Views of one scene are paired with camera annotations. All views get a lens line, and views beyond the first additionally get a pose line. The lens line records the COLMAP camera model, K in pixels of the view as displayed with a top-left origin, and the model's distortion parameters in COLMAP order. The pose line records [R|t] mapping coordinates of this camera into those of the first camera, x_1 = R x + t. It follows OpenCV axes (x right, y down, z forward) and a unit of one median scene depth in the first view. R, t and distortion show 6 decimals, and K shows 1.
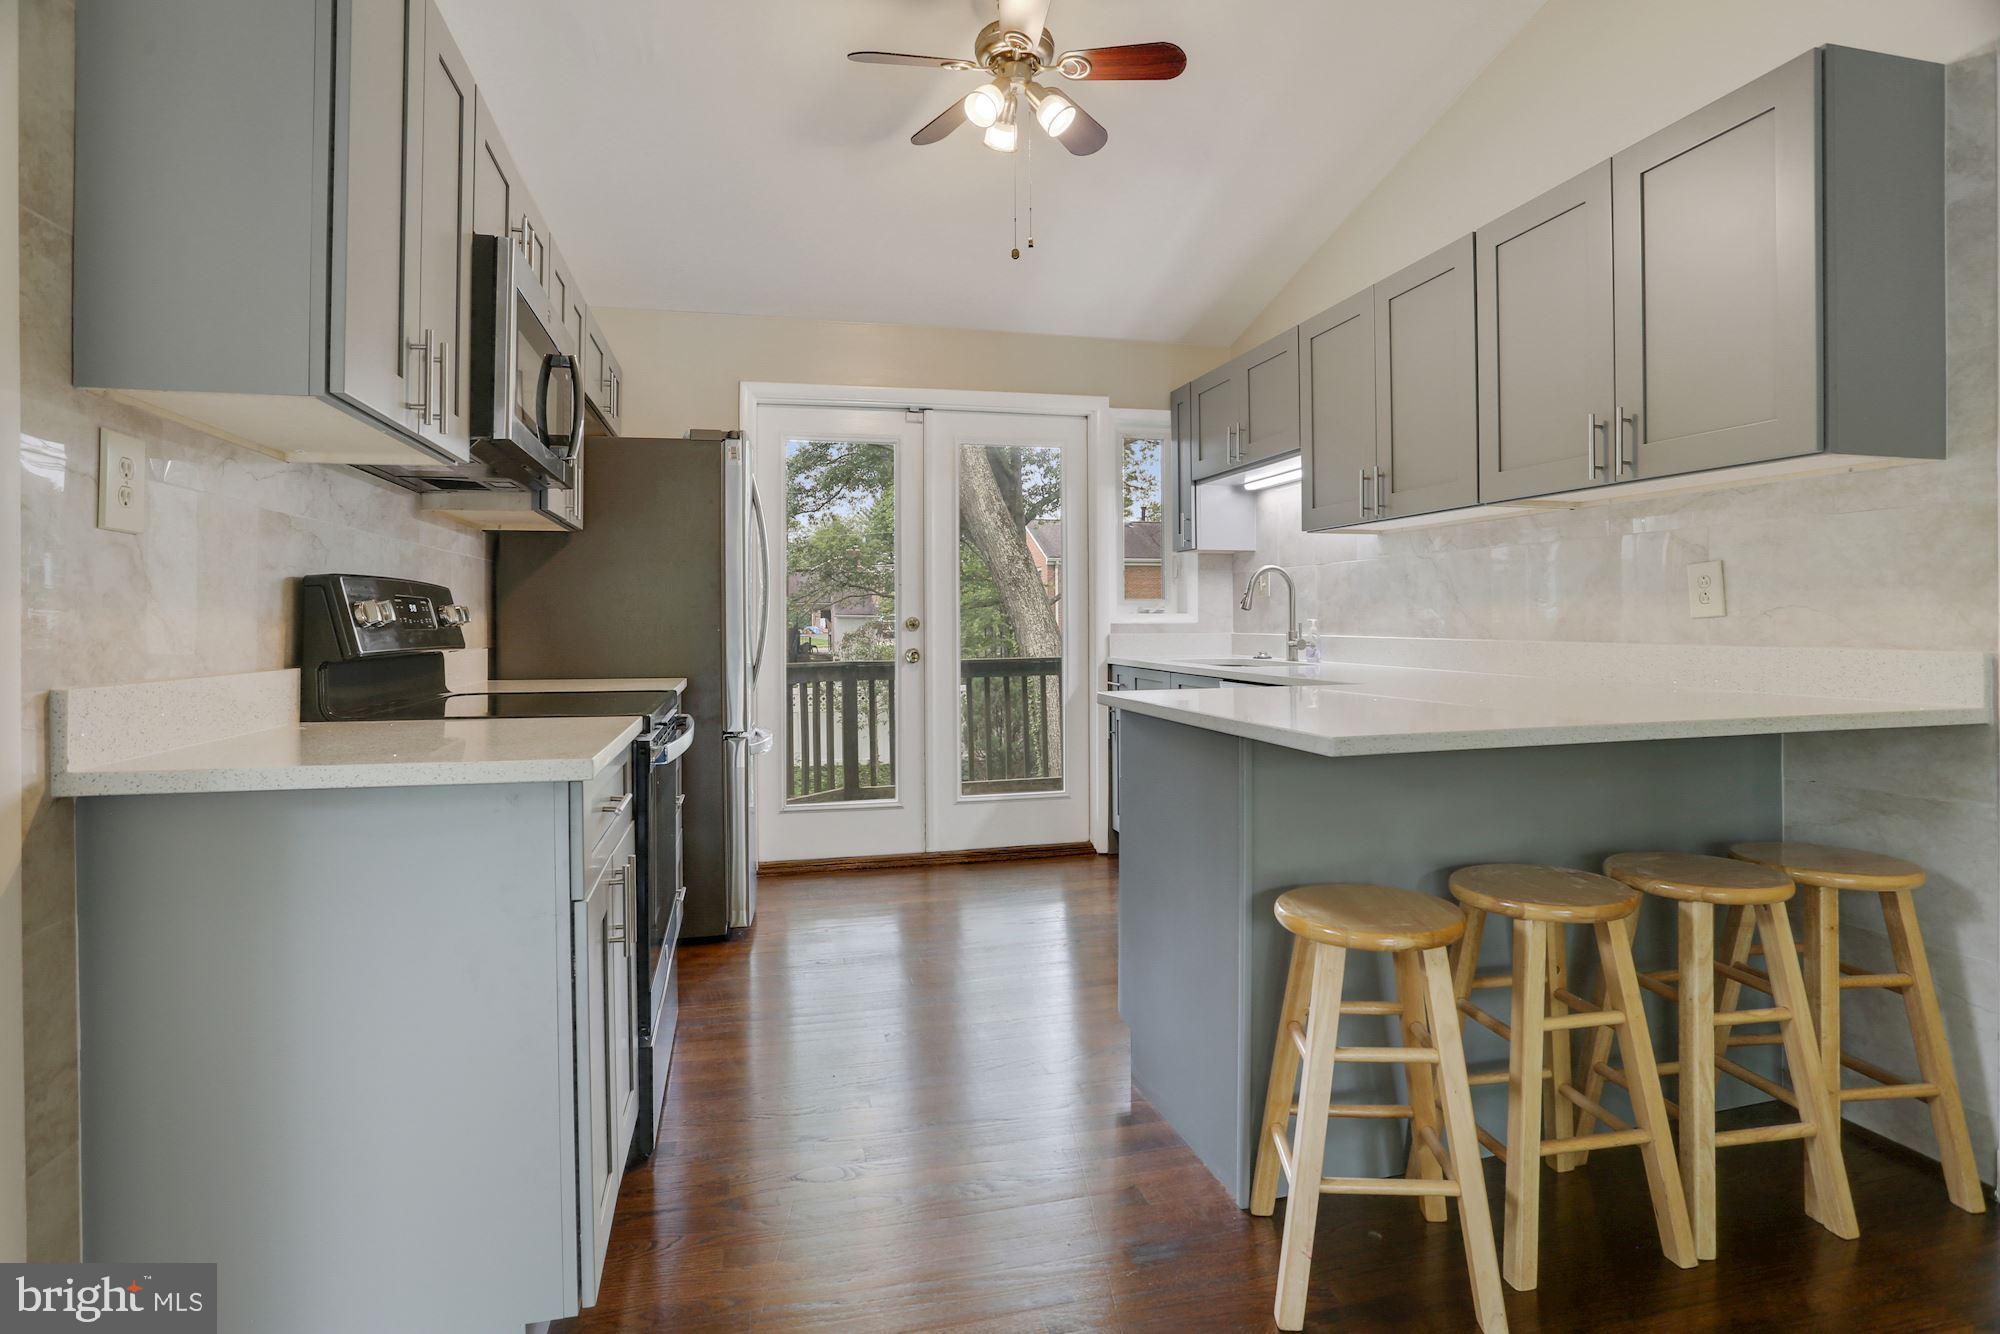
lens RADIAL K [[983.5, 0, 968.3], [0, 983.5, 620.1], [0, 0, 1]] dist [-0.053712, 0.007883]
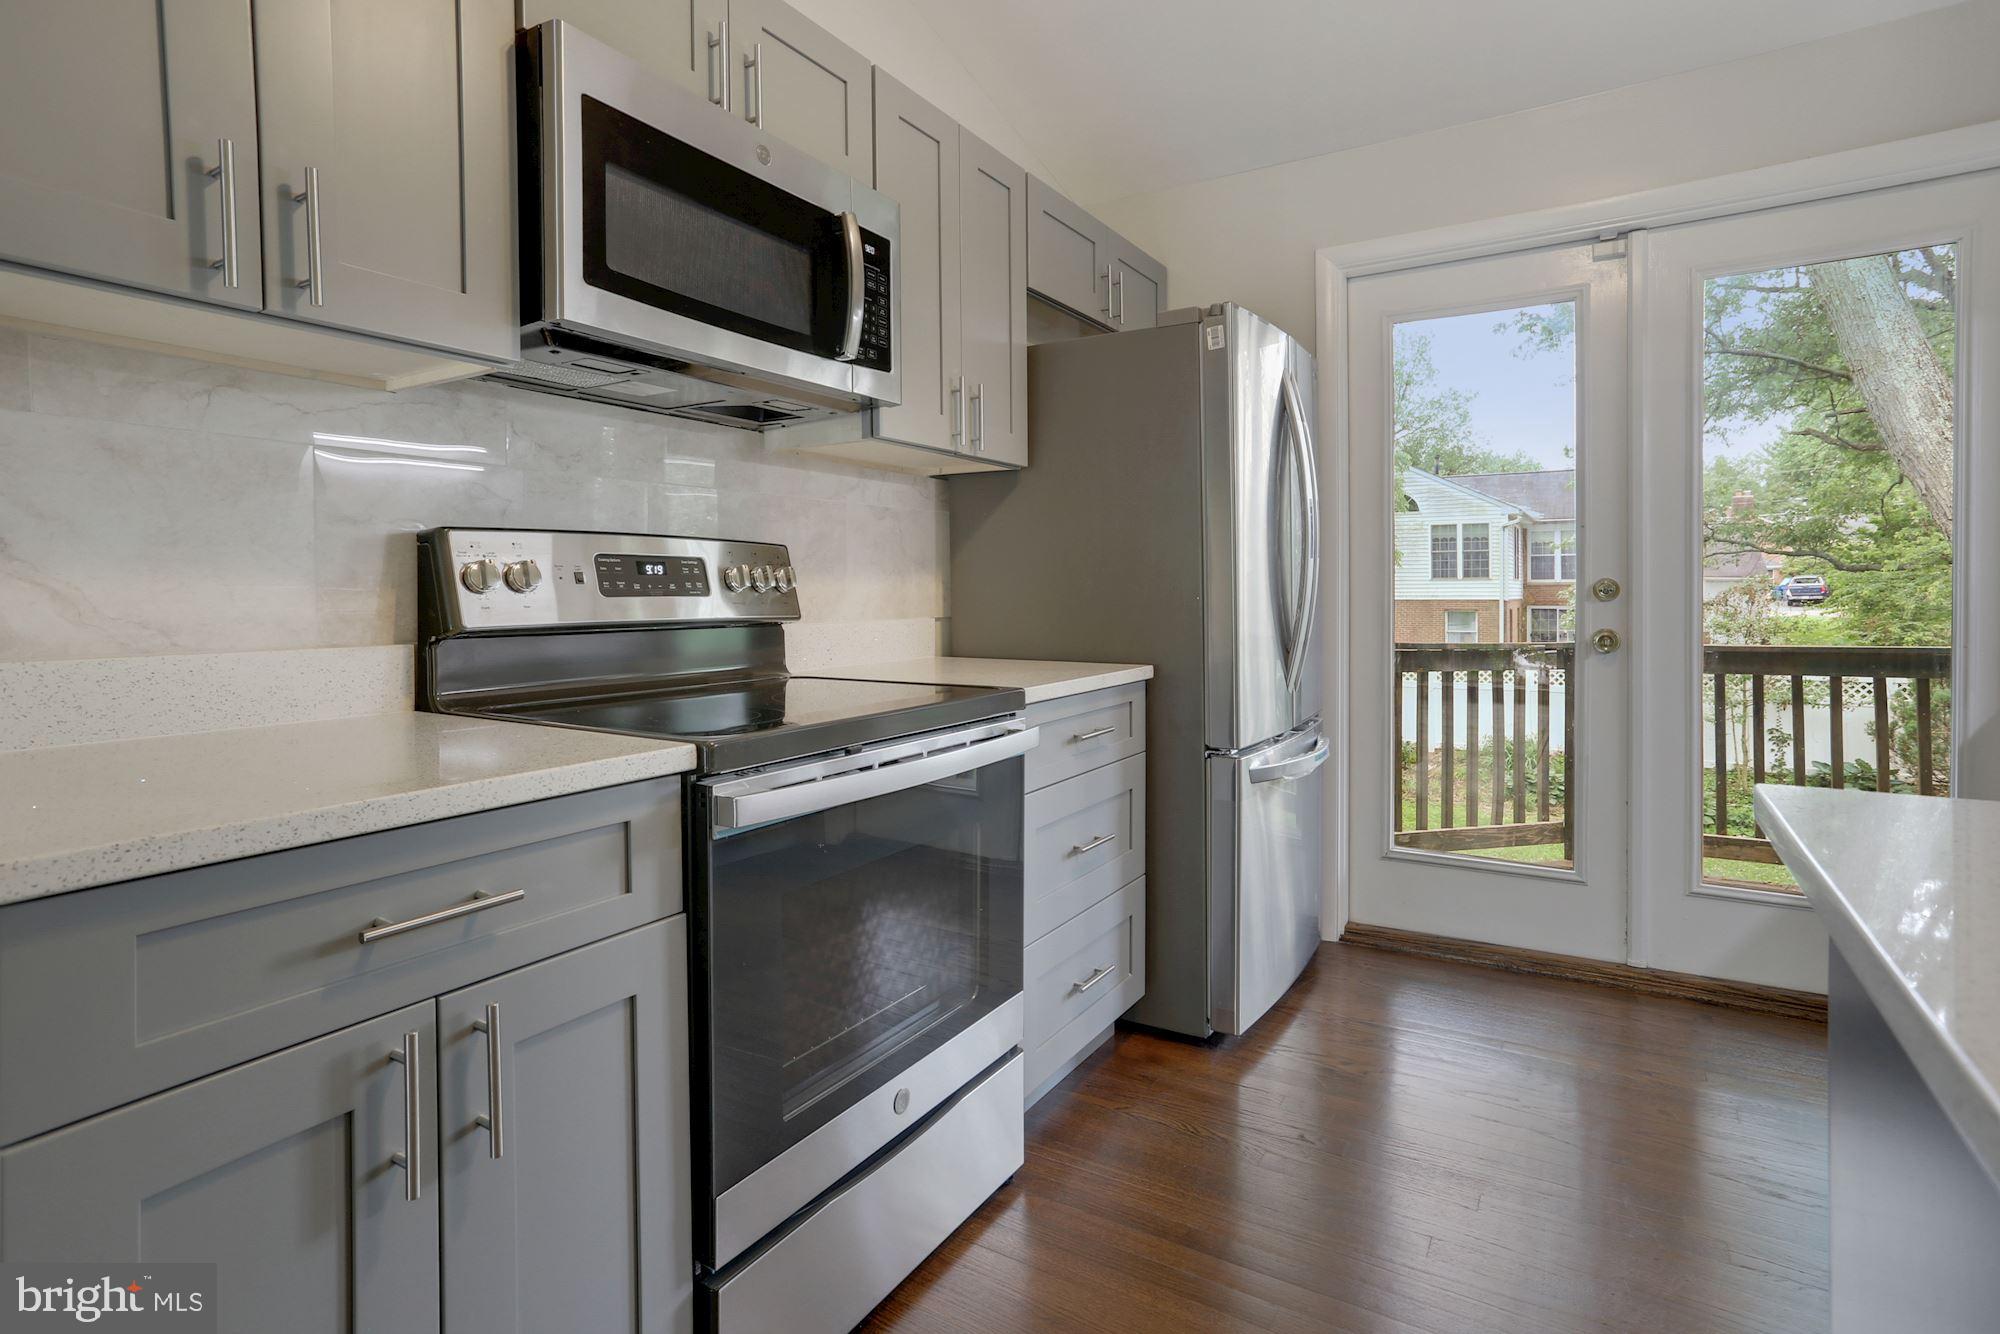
lens RADIAL K [[983.5, 0, 1016.6], [0, 983.5, 602.8], [0, 0, 1]] dist [-0.053712, 0.007883]
pose [[0.714435, 0.010737, -0.699619, 0.133524], [0.002984, 0.999826, 0.018393, 0.000426], [0.699696, -0.015228, 0.714279, 0.417508]]
